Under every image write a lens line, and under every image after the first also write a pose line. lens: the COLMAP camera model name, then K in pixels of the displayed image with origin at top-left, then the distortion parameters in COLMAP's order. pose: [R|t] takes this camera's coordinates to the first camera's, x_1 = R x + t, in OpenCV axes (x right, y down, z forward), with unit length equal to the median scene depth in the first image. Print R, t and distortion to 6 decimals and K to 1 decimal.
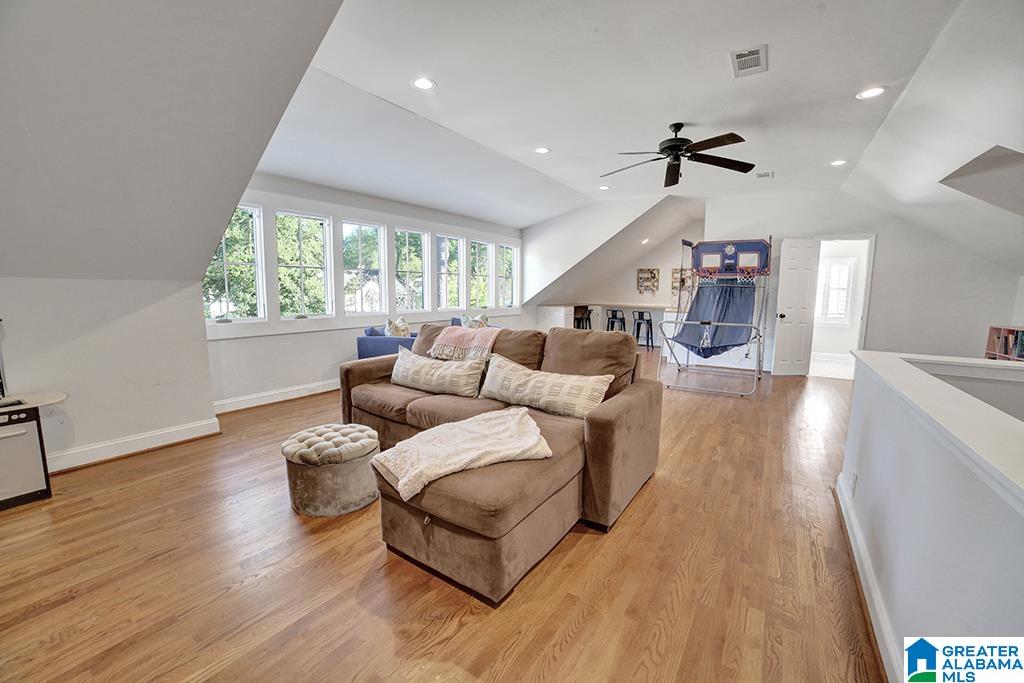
lens RADIAL K [[411.8, 0, 512.0], [0, 411.8, 341.5], [0, 0, 1]] dist [-0.044883, 0.000103]
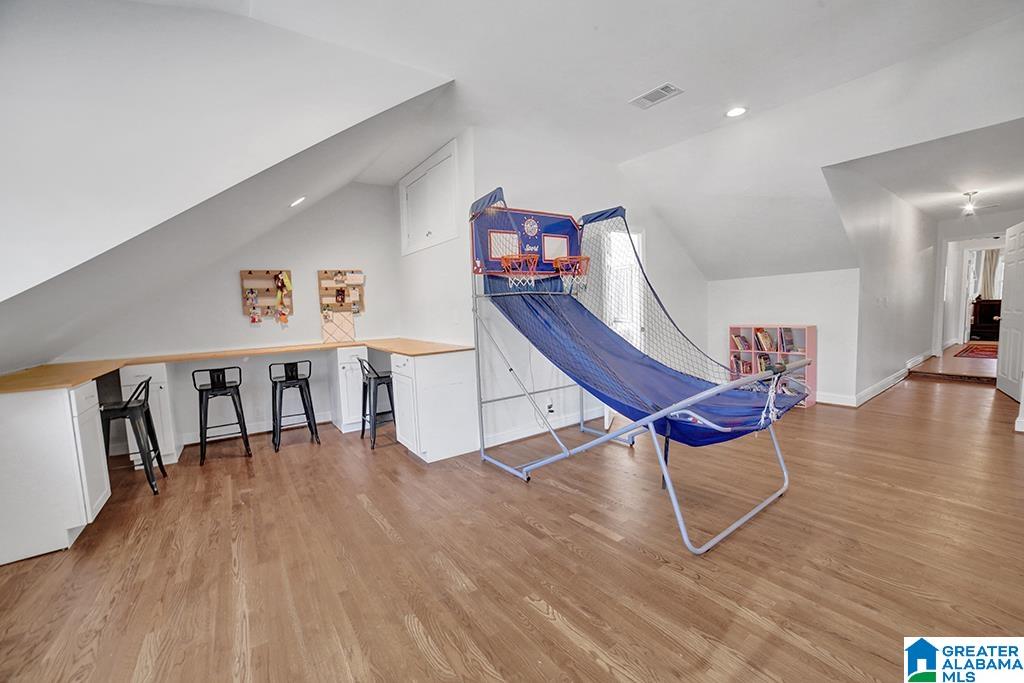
lens RADIAL K [[411.8, 0, 512.0], [0, 411.8, 341.5], [0, 0, 1]] dist [-0.044883, 0.000103]
pose [[0.347185, -0.110273, 0.931291, -0.012795], [0.169404, 0.984101, 0.053372, -0.075246], [-0.922369, 0.139234, 0.360345, 0.596184]]
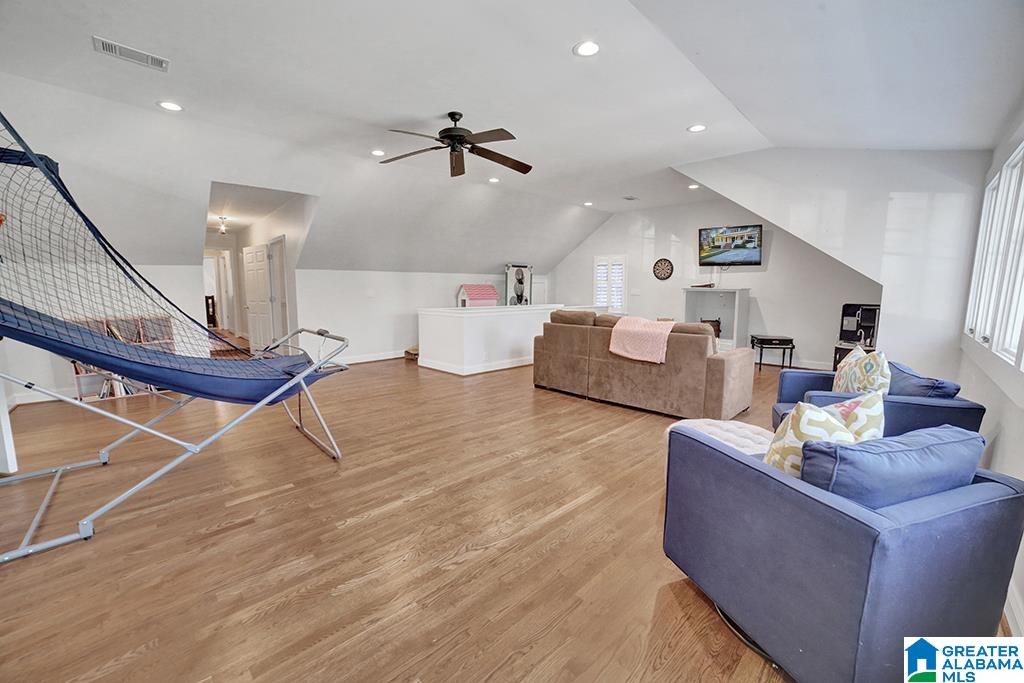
lens RADIAL K [[411.8, 0, 512.0], [0, 411.8, 341.5], [0, 0, 1]] dist [-0.044883, 0.000103]
pose [[-0.978698, -0.051745, 0.198675, 0.066286], [-0.000650, 0.968493, 0.249041, -0.145869], [-0.205302, 0.243607, -0.947896, 1.224631]]
